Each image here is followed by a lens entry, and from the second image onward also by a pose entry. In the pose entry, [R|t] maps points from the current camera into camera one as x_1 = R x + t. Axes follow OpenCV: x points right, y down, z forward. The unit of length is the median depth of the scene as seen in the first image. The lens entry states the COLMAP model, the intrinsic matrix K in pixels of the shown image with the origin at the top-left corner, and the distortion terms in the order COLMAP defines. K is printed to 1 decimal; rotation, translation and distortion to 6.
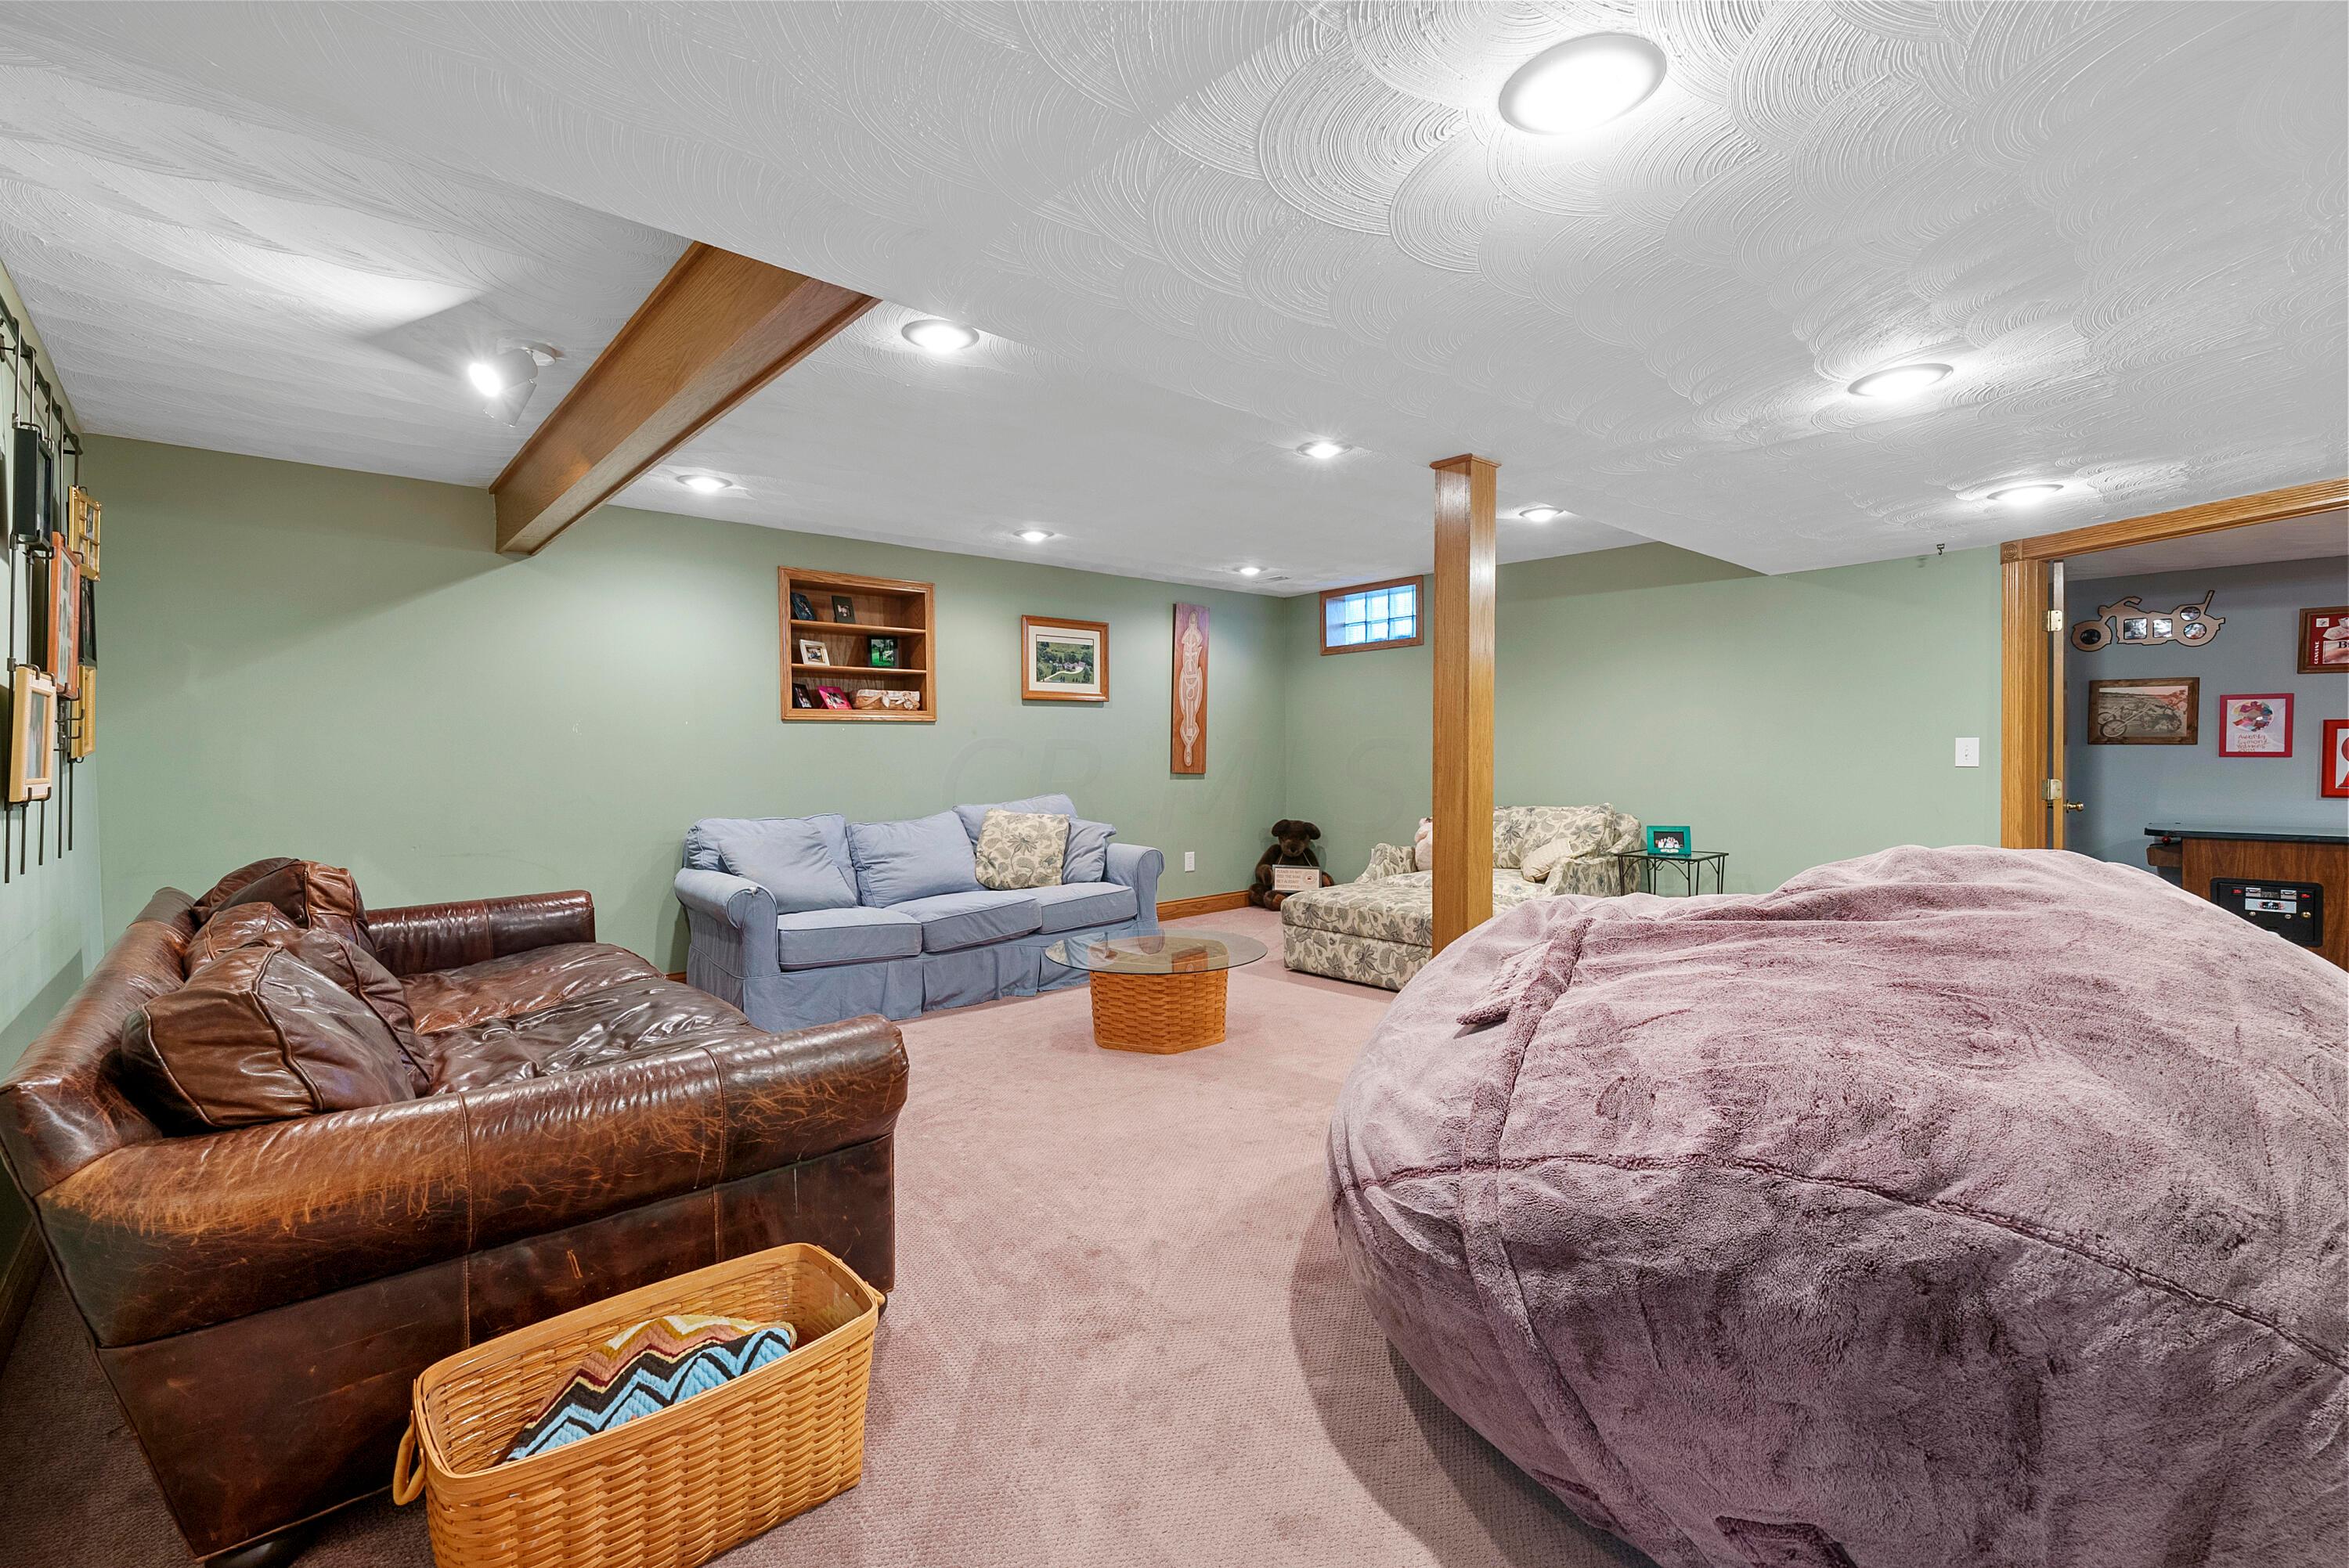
lens RADIAL K [[1022.9, 0, 1176.9], [0, 1022.9, 771.1], [0, 0, 1]] dist [0.001250, 0.000586]
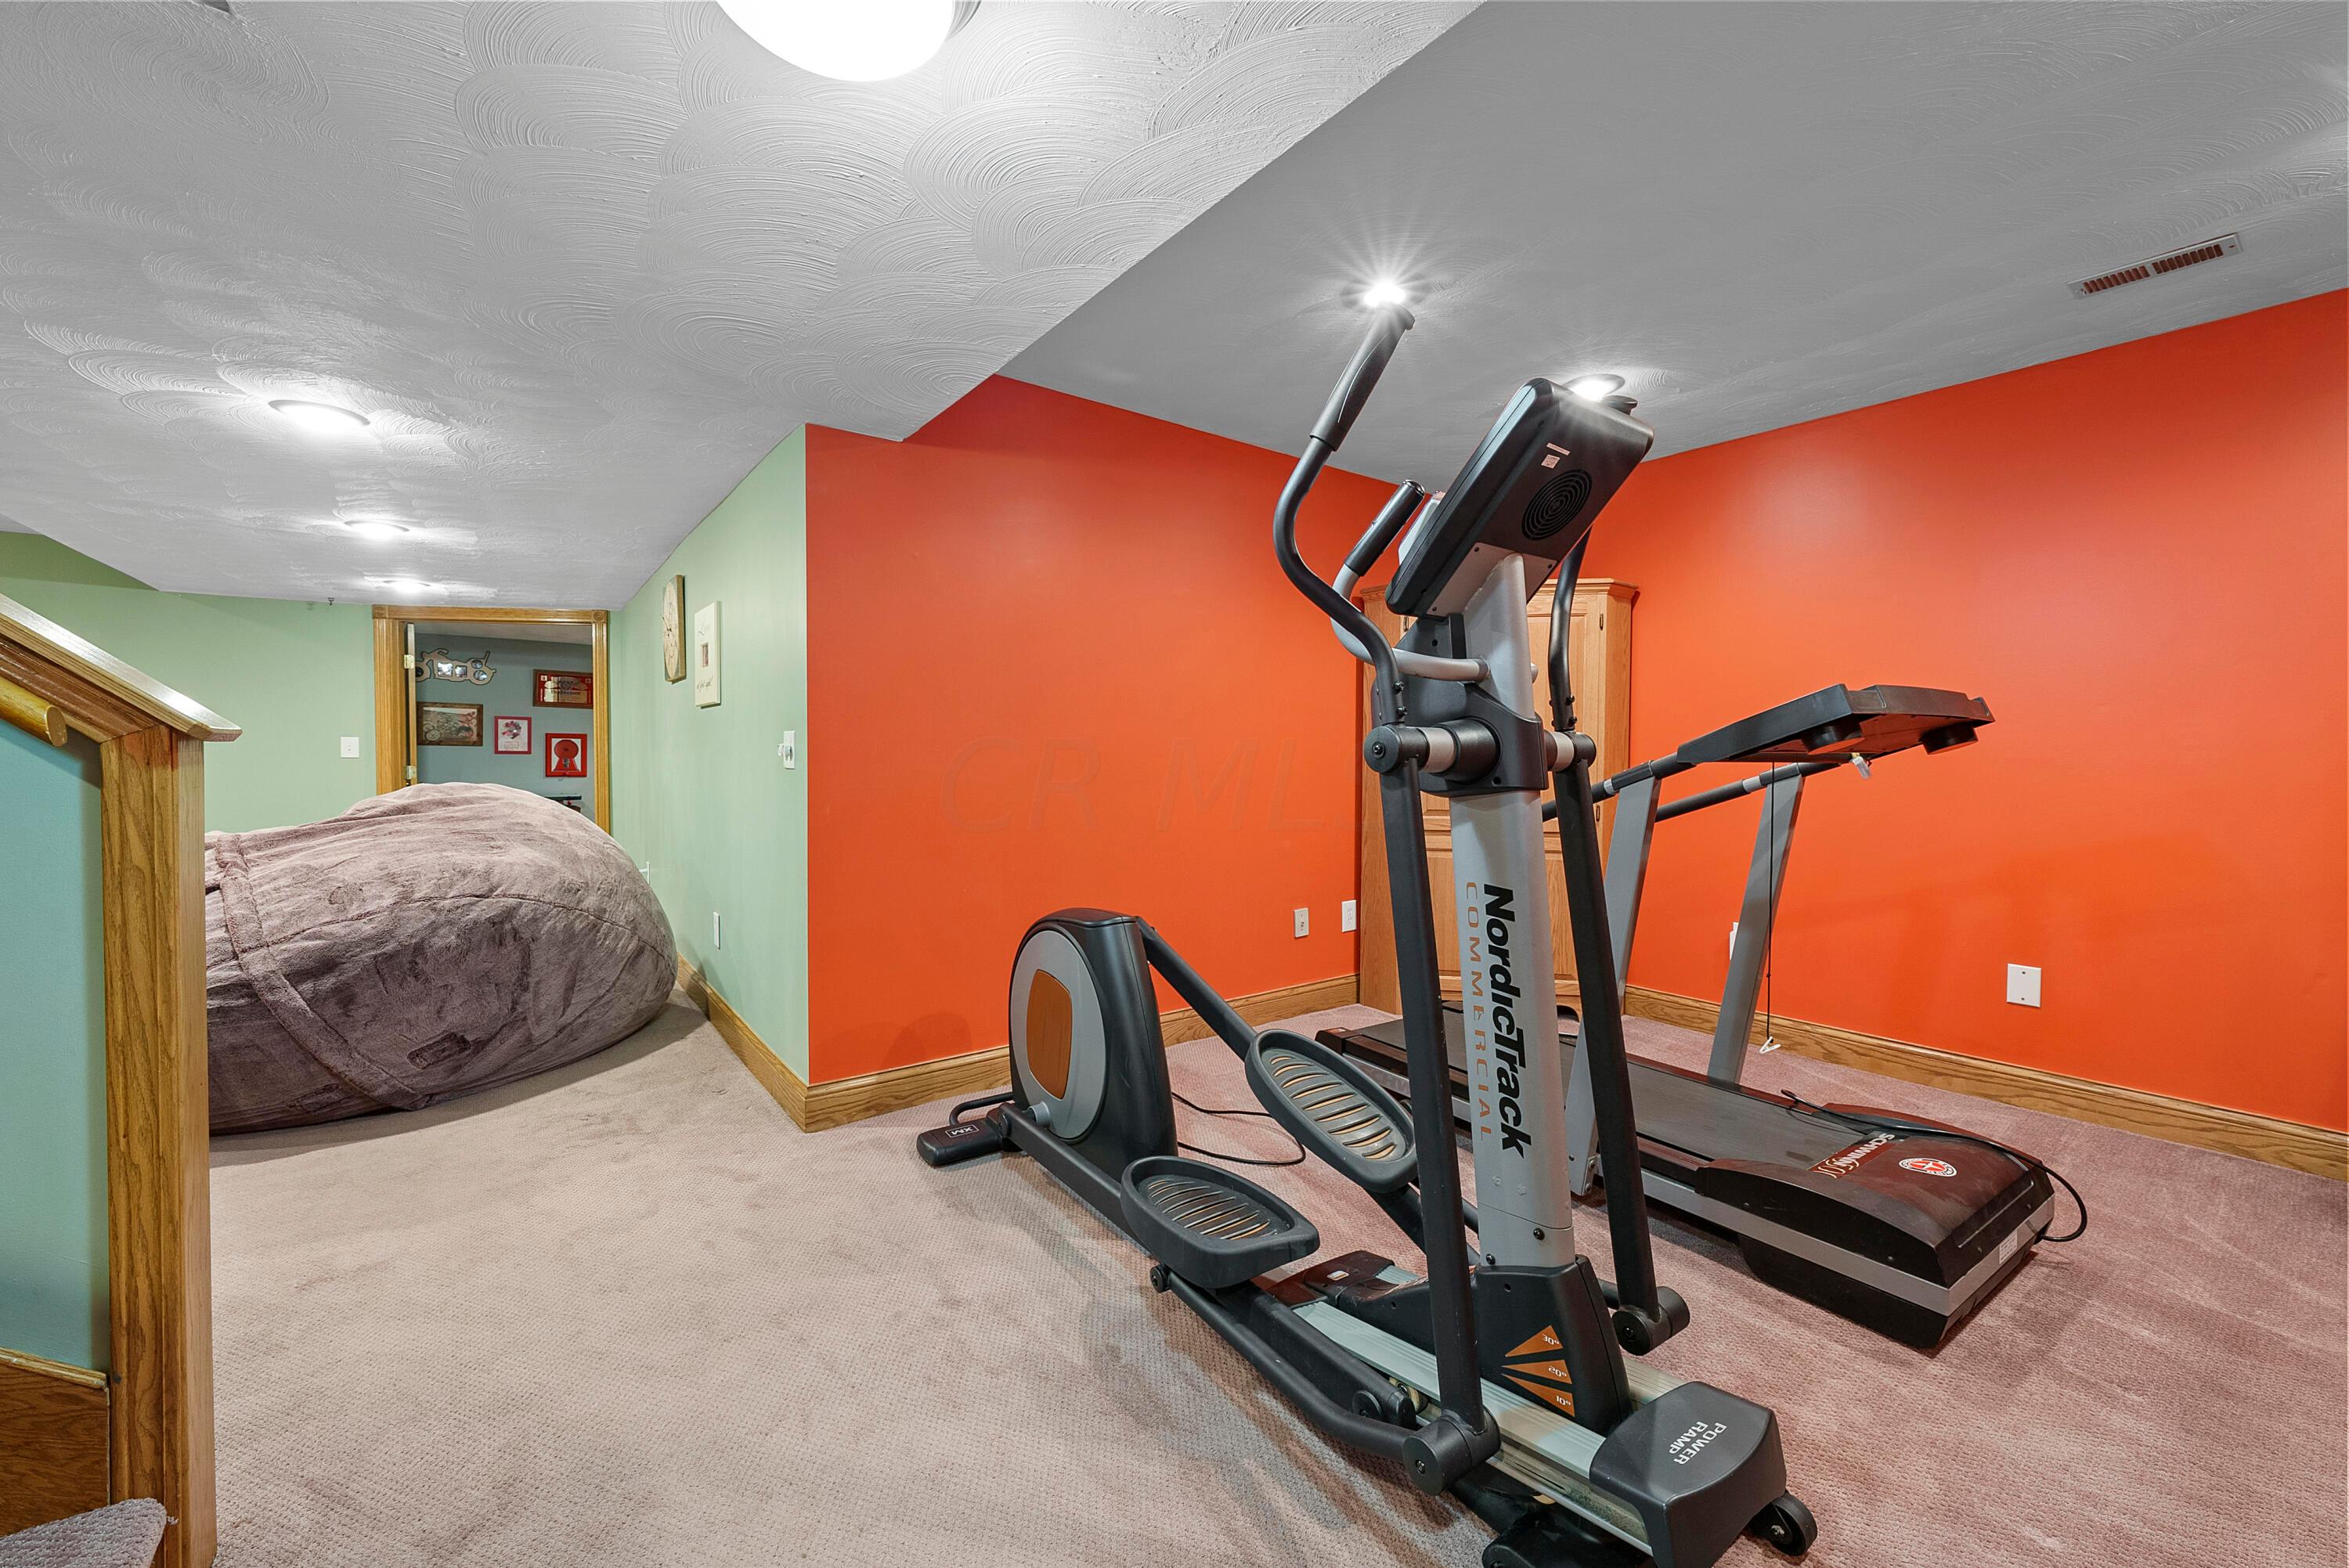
lens RADIAL K [[930.7, 0, 1178.5], [0, 930.7, 774.0], [0, 0, 1]] dist [-0.000088, 0.000049]
pose [[0.108090, -0.011441, 0.994075, -1.298203], [0.017253, 0.999805, 0.009631, 0.086151], [-0.993991, 0.016110, 0.108266, -0.929092]]
